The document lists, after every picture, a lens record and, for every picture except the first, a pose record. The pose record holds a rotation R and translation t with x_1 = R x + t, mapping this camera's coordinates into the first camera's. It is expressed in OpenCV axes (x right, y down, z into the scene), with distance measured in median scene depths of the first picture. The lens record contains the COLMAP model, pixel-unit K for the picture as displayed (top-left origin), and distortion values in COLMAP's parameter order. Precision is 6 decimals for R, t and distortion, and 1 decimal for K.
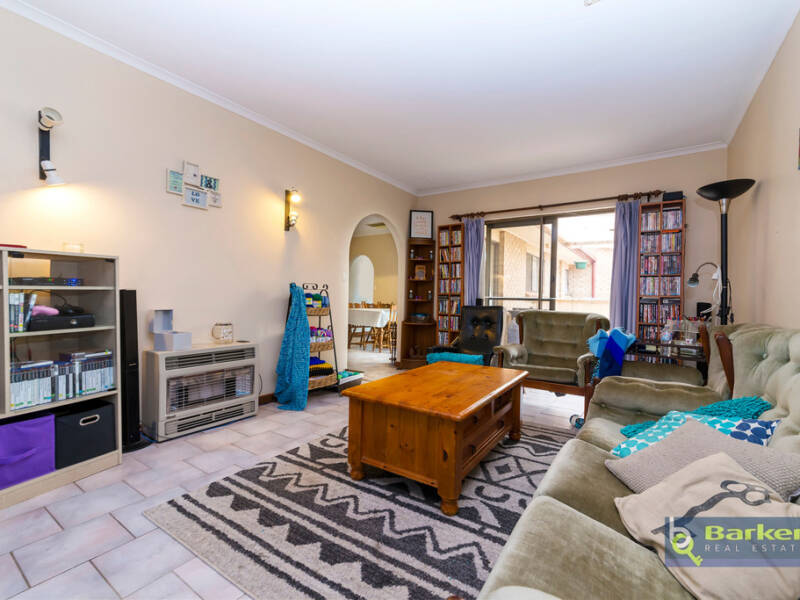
lens RADIAL K [[364.9, 0, 401.2], [0, 364.9, 300.3], [0, 0, 1]] dist [0.000069, 0.000000]
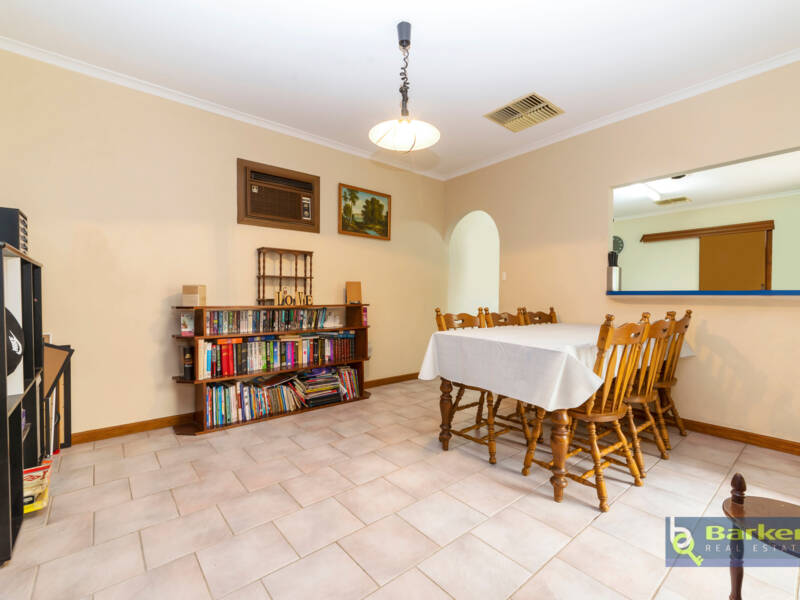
lens RADIAL K [[364.9, 0, 399.1], [0, 364.9, 300.2], [0, 0, 1]] dist [0.000069, 0.000000]
pose [[0.960994, -0.007937, -0.276457, -0.088040], [0.008095, 0.999967, -0.000567, -0.006035], [0.276452, -0.001693, 0.961026, 0.663508]]
